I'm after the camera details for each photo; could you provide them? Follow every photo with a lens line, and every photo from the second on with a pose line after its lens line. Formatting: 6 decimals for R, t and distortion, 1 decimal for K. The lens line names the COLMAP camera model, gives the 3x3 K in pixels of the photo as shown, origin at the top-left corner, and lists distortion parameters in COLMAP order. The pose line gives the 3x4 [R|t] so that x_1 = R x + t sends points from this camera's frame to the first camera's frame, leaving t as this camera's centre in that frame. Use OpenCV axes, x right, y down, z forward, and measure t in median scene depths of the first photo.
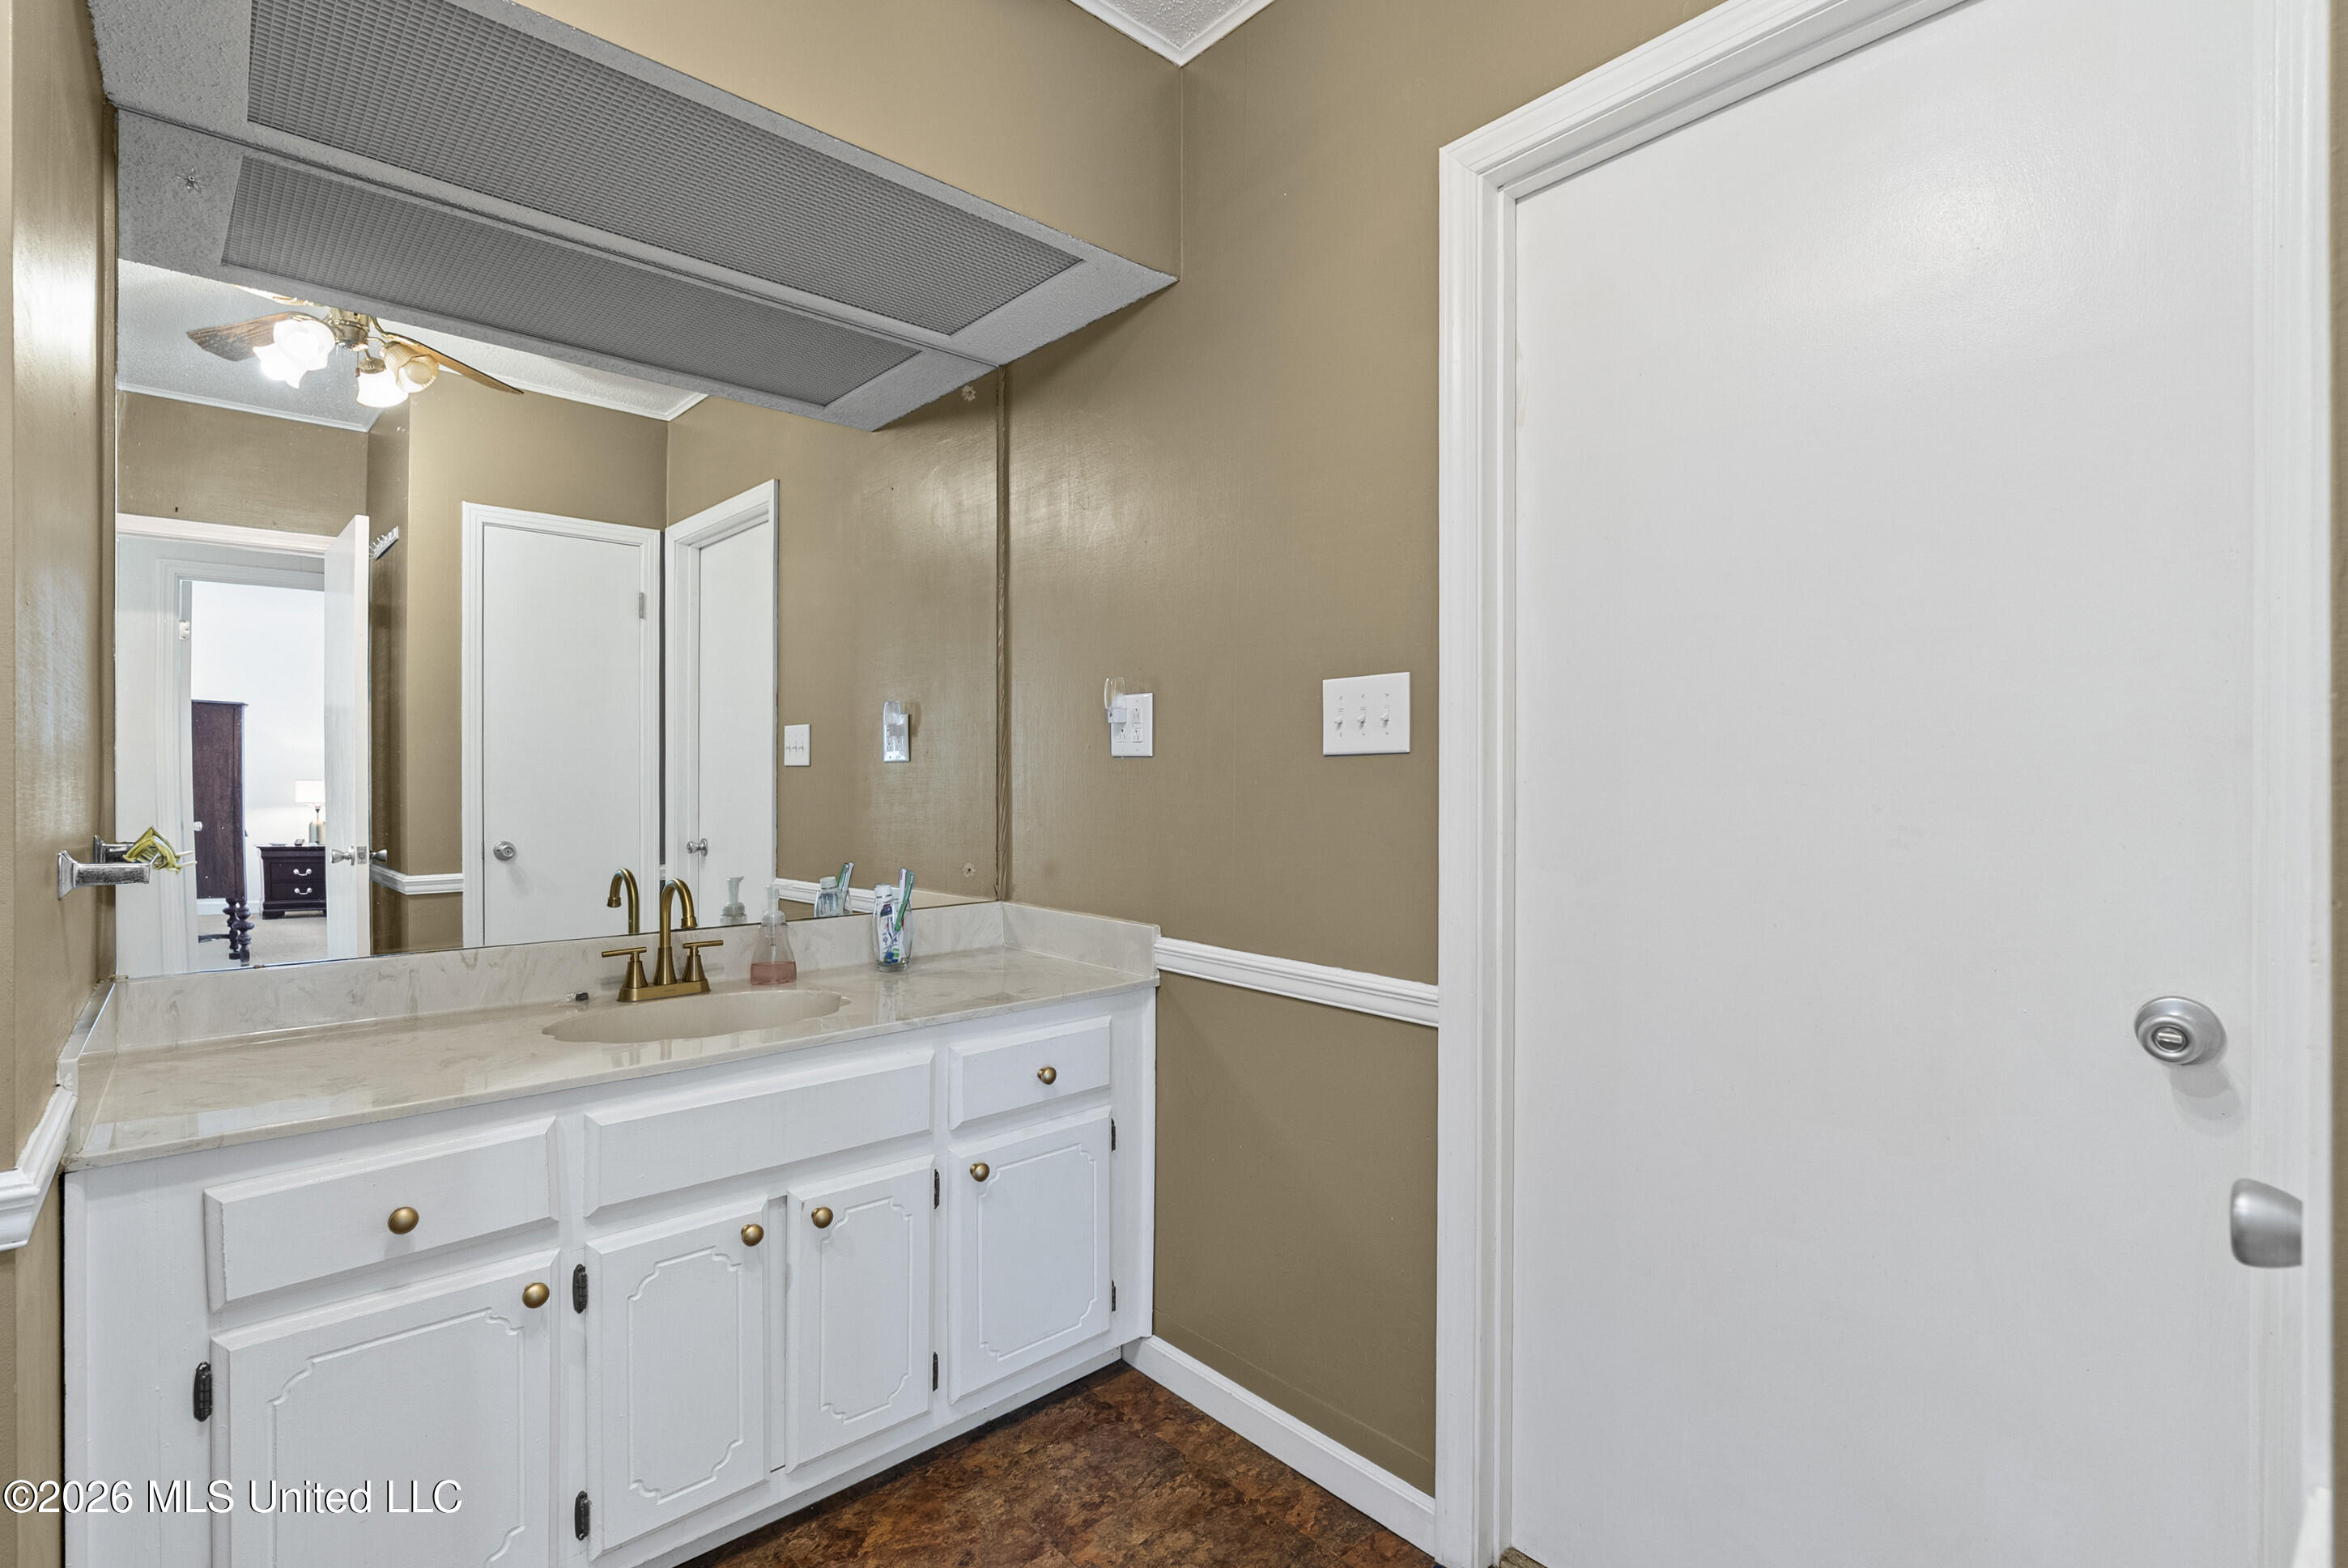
lens RADIAL K [[1077.7, 0, 1184.0], [0, 1077.7, 773.6], [0, 0, 1]] dist [0.000206, 0.000443]
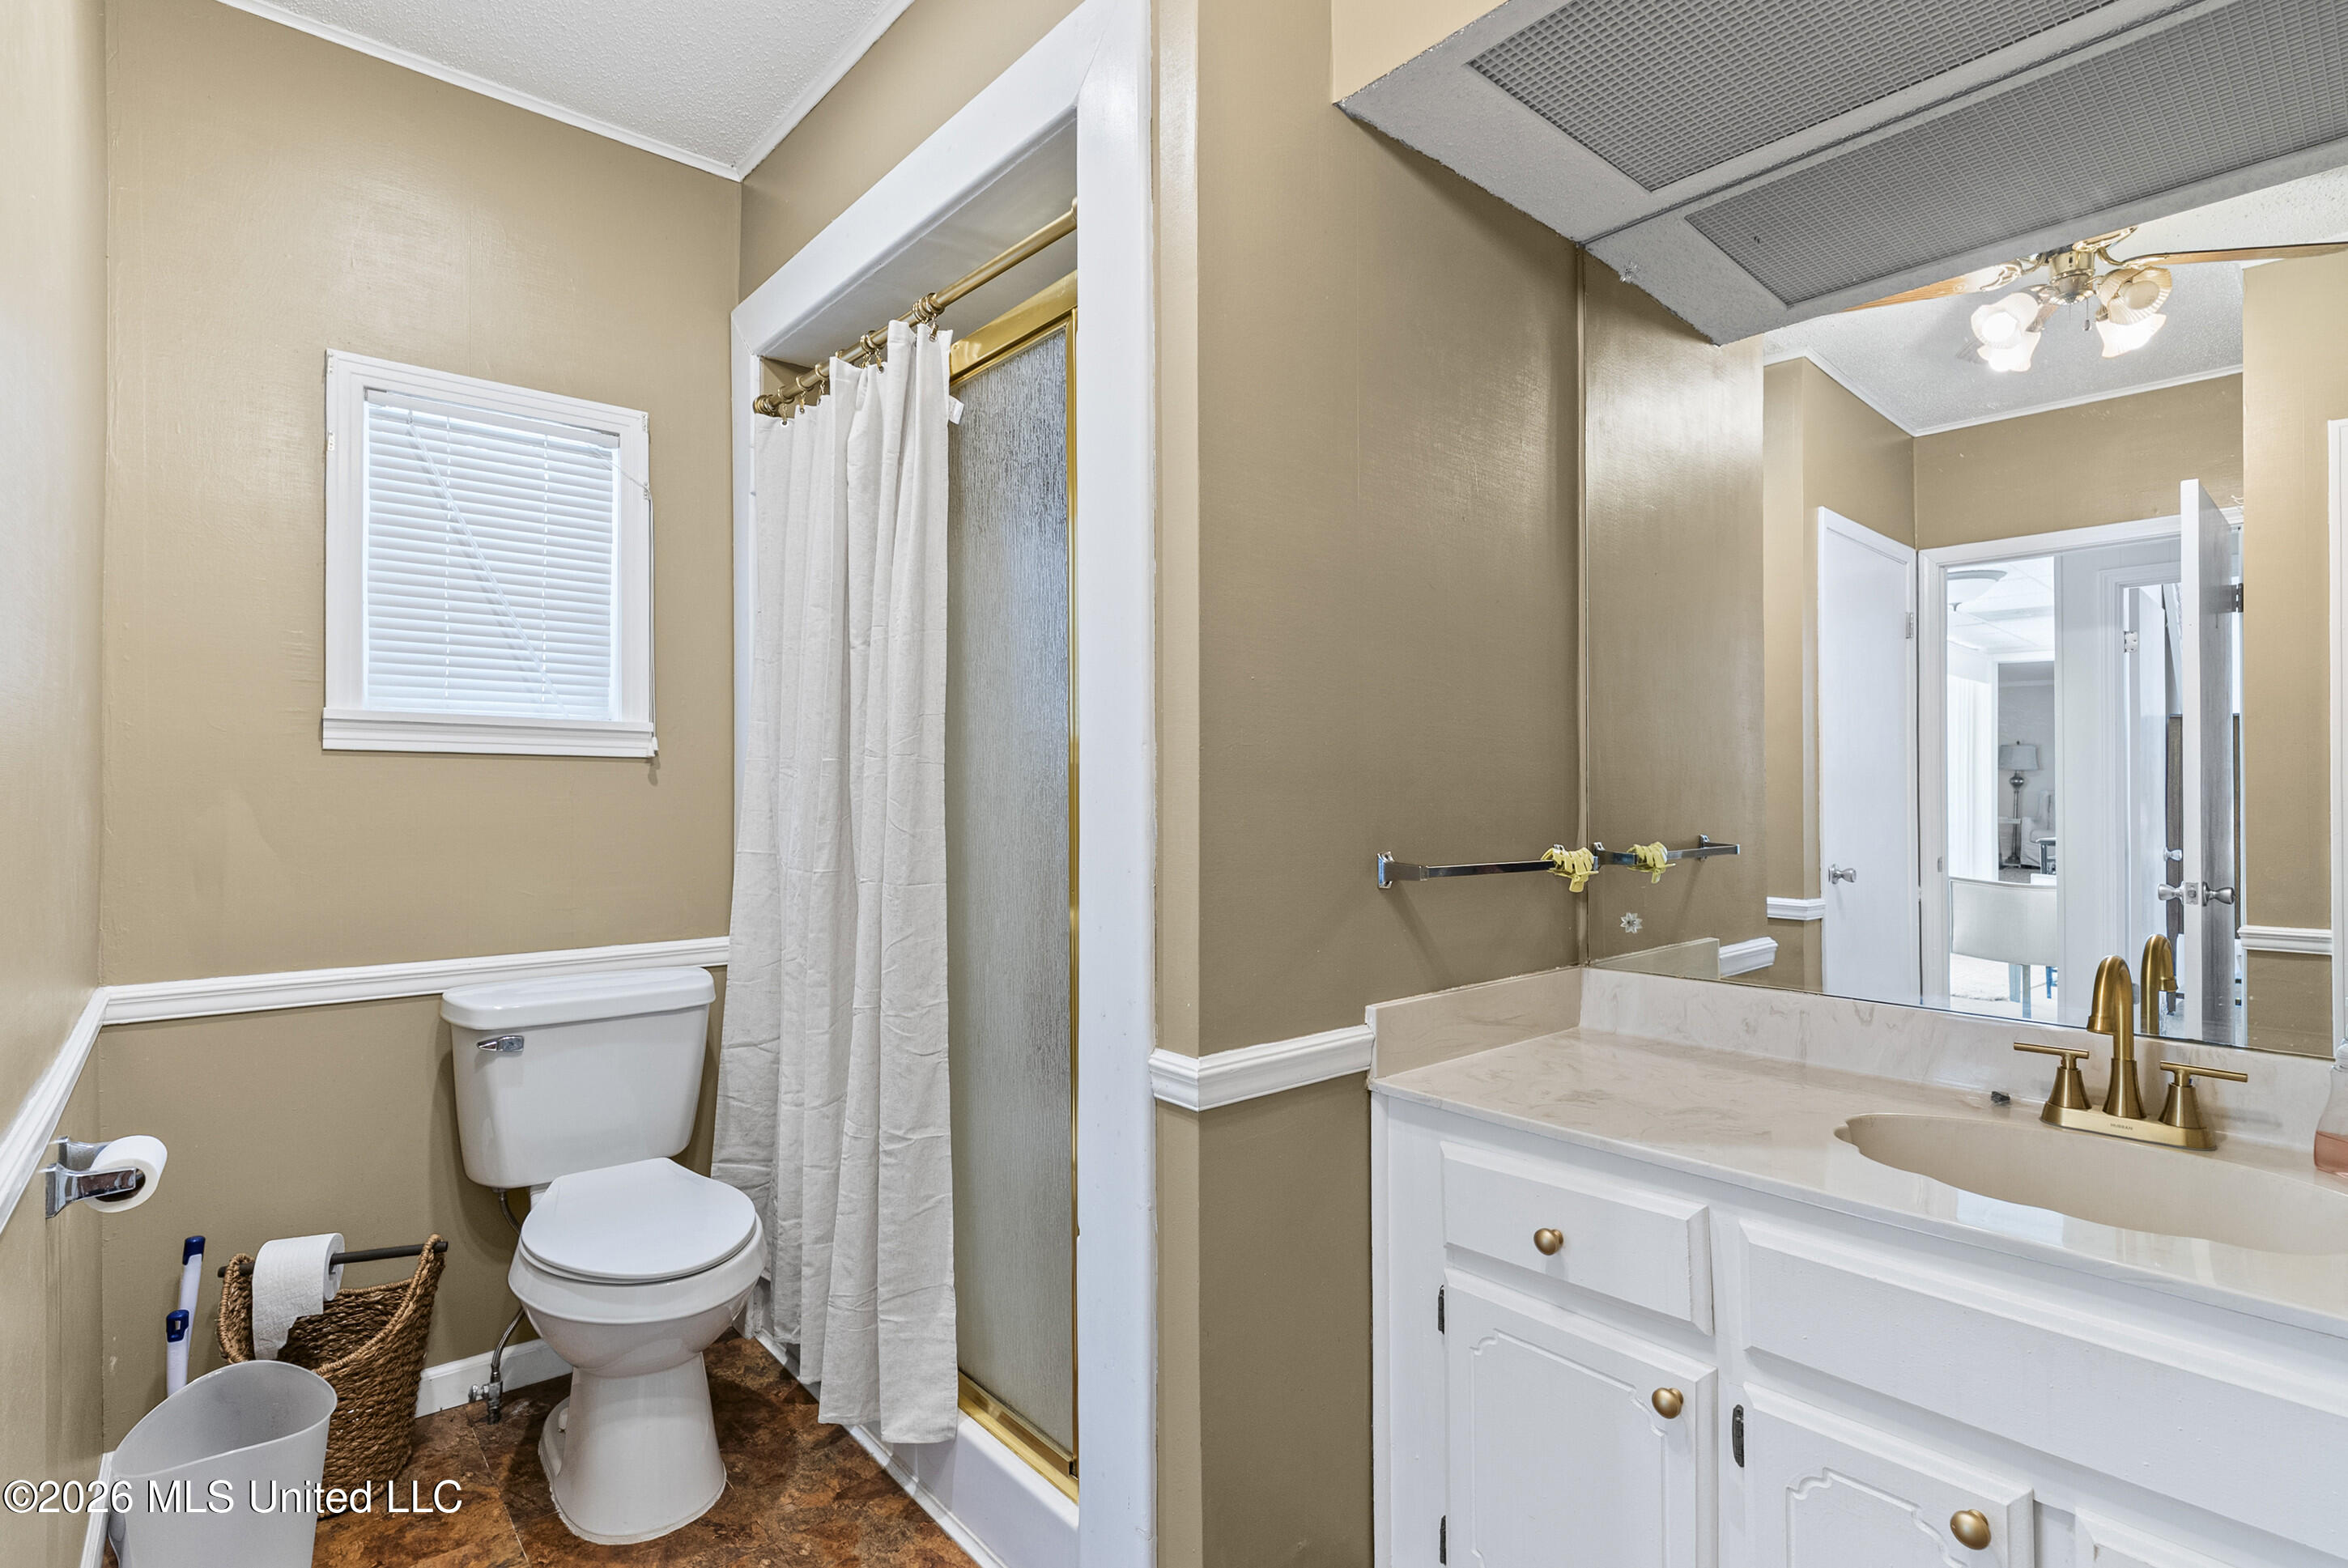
lens RADIAL K [[1123.7, 0, 1174.0], [0, 1123.7, 784.0], [0, 0, 1]] dist [-0.000988, 0.000007]
pose [[-0.016548, -0.008906, -0.999823, 0.247939], [0.000122, 0.999960, -0.008910, -0.000136], [0.999863, -0.000270, -0.016546, 0.510171]]
